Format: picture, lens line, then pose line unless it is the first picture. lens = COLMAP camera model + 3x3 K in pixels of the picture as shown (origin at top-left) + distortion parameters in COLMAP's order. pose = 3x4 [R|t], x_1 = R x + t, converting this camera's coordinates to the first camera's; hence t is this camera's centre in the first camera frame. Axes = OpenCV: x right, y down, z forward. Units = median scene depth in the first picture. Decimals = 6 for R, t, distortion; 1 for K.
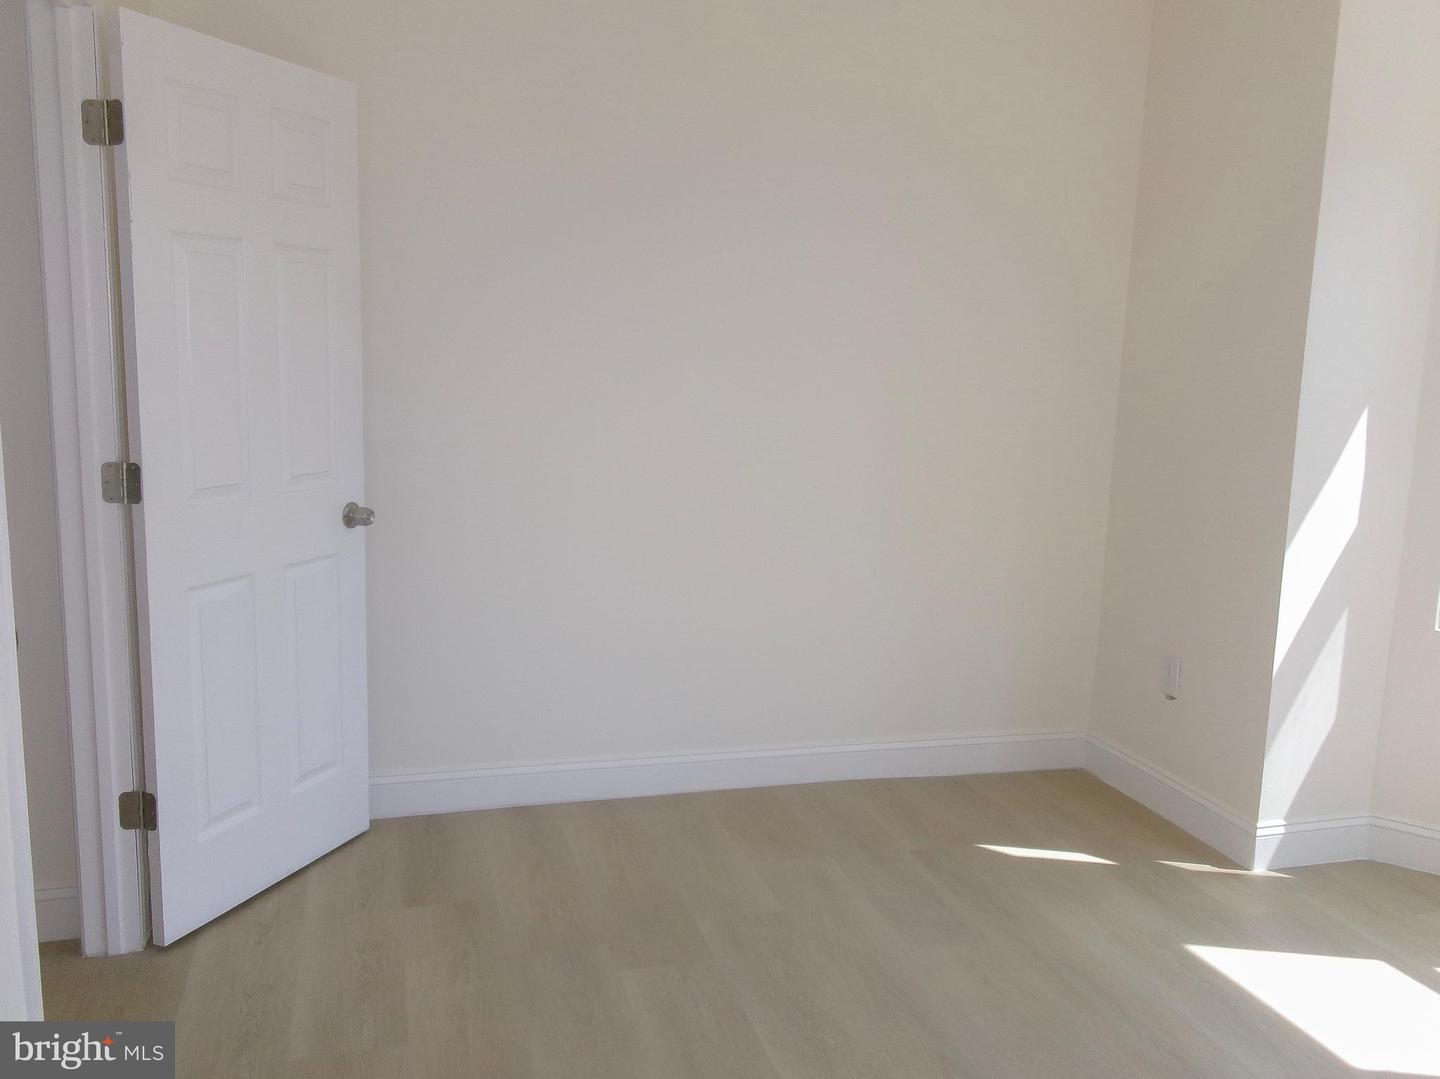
lens RADIAL K [[1180.1, 0, 729.8], [0, 1180.1, 531.5], [0, 0, 1]] dist [-0.013617, 0.004292]
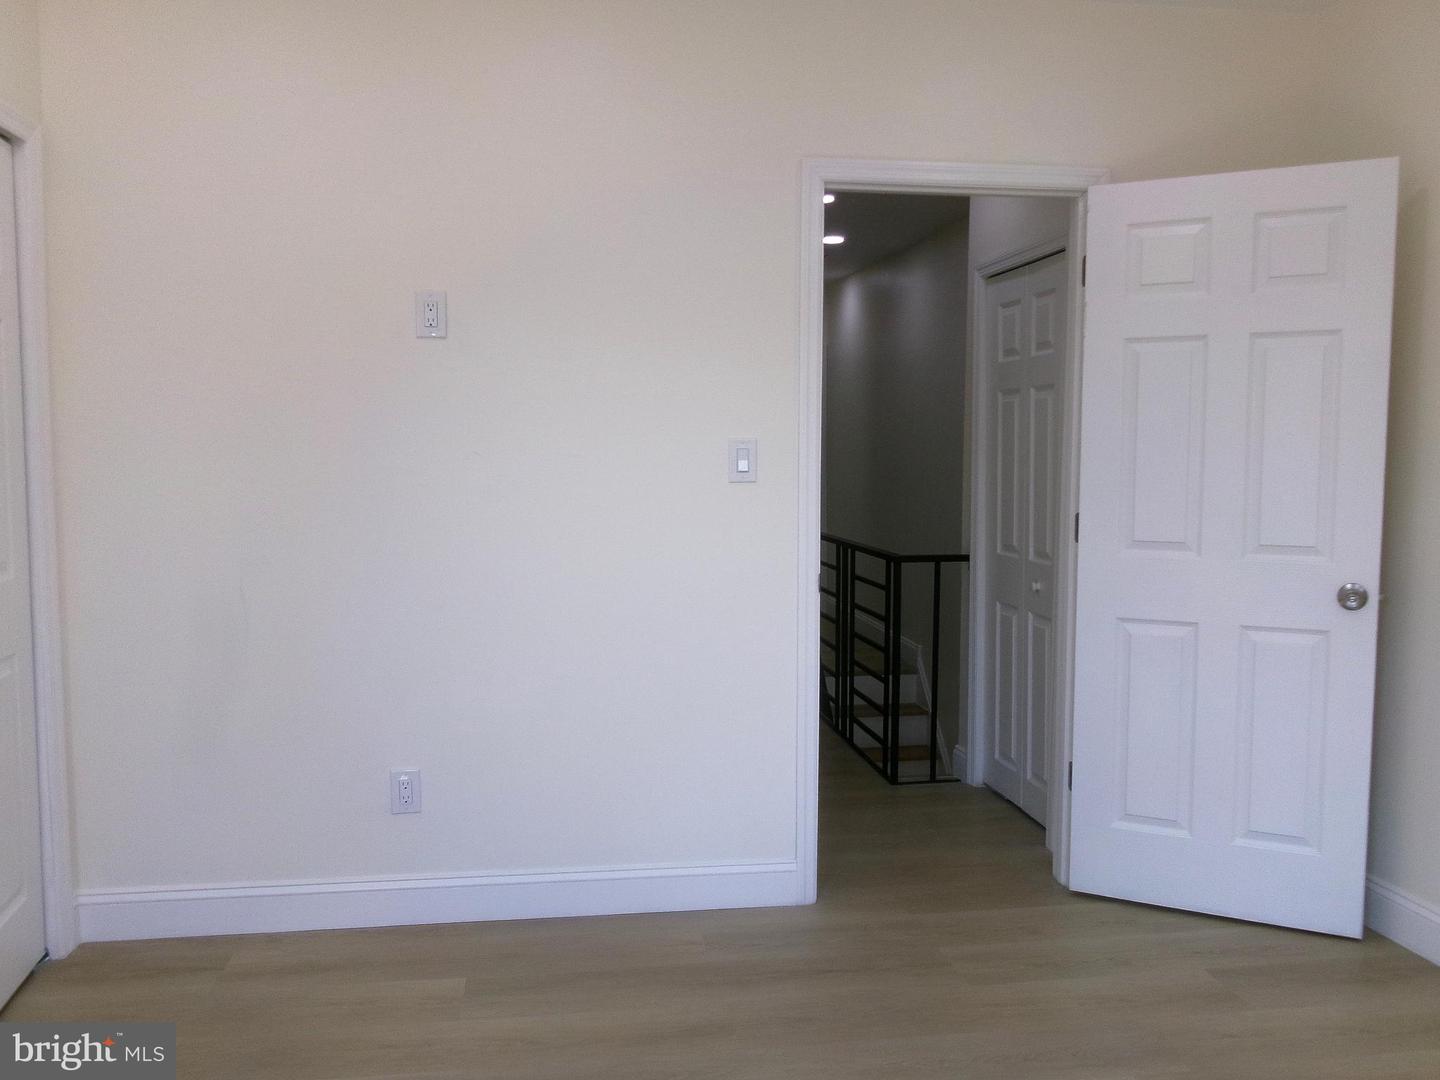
lens RADIAL K [[1180.1, 0, 719.6], [0, 1180.1, 539.8], [0, 0, 1]] dist [-0.013617, 0.004292]
pose [[-0.099536, 0.052658, -0.993640, 0.710273], [-0.154986, 0.985590, 0.067757, -0.046304], [0.982890, 0.160745, -0.089940, 0.583395]]
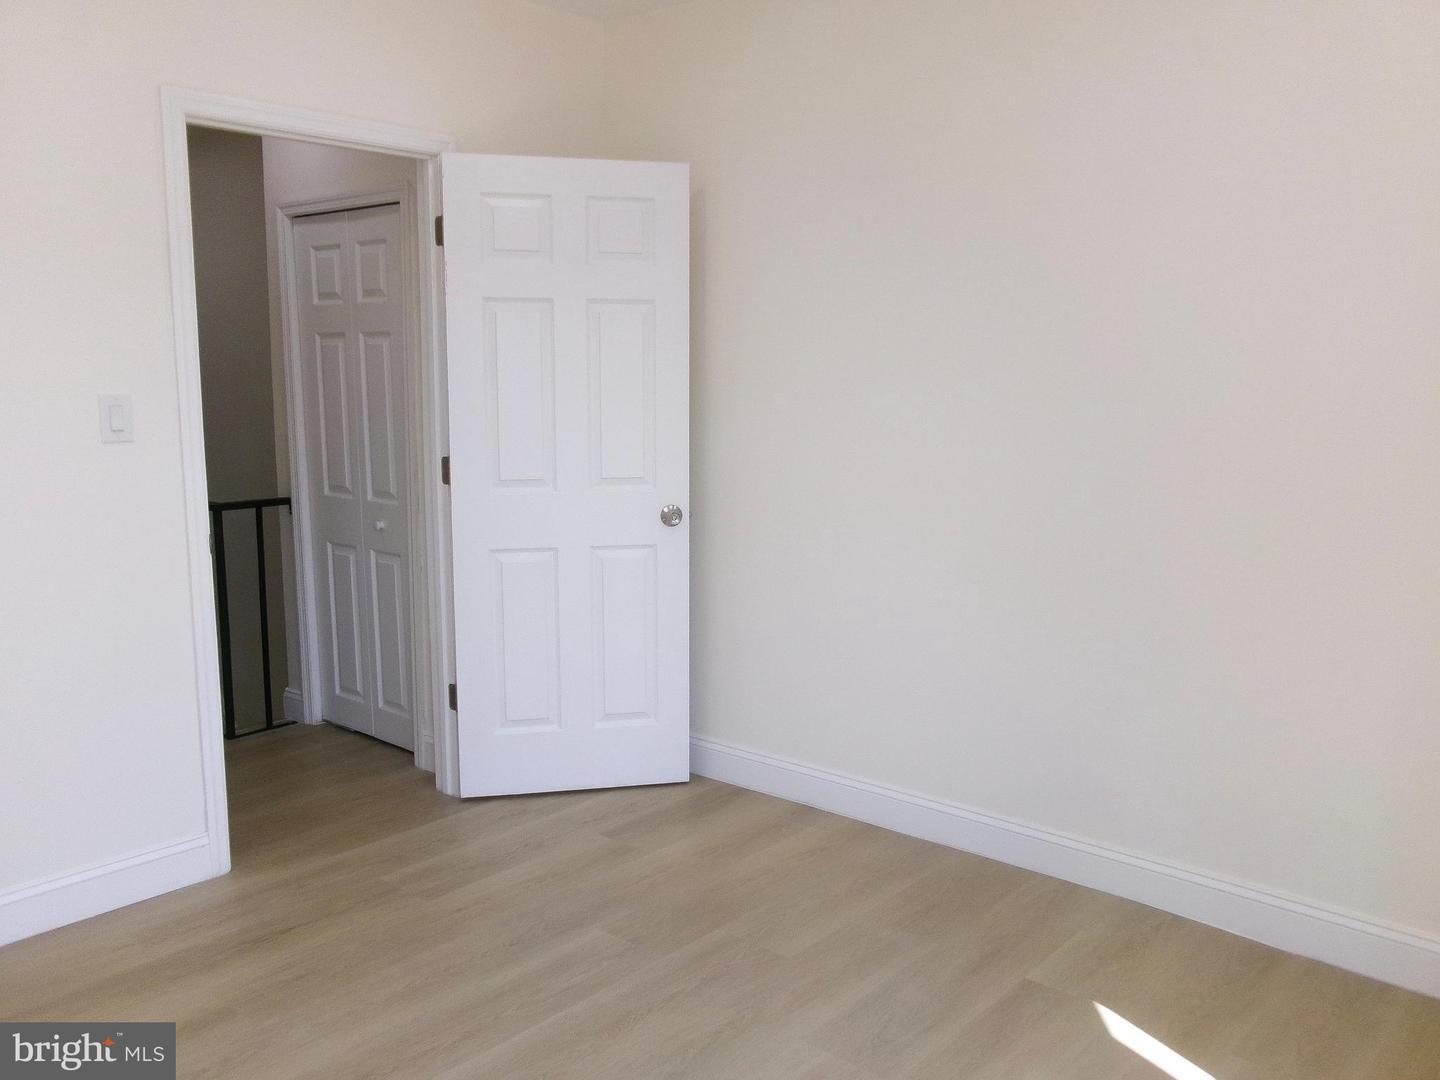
lens RADIAL K [[1180.1, 0, 728.6], [0, 1180.1, 534.2], [0, 0, 1]] dist [-0.013617, 0.004292]
pose [[0.570637, 0.095447, -0.815637, 0.727970], [-0.115769, 0.992653, 0.035167, -0.045770], [0.813001, 0.074358, 0.577495, 0.356387]]
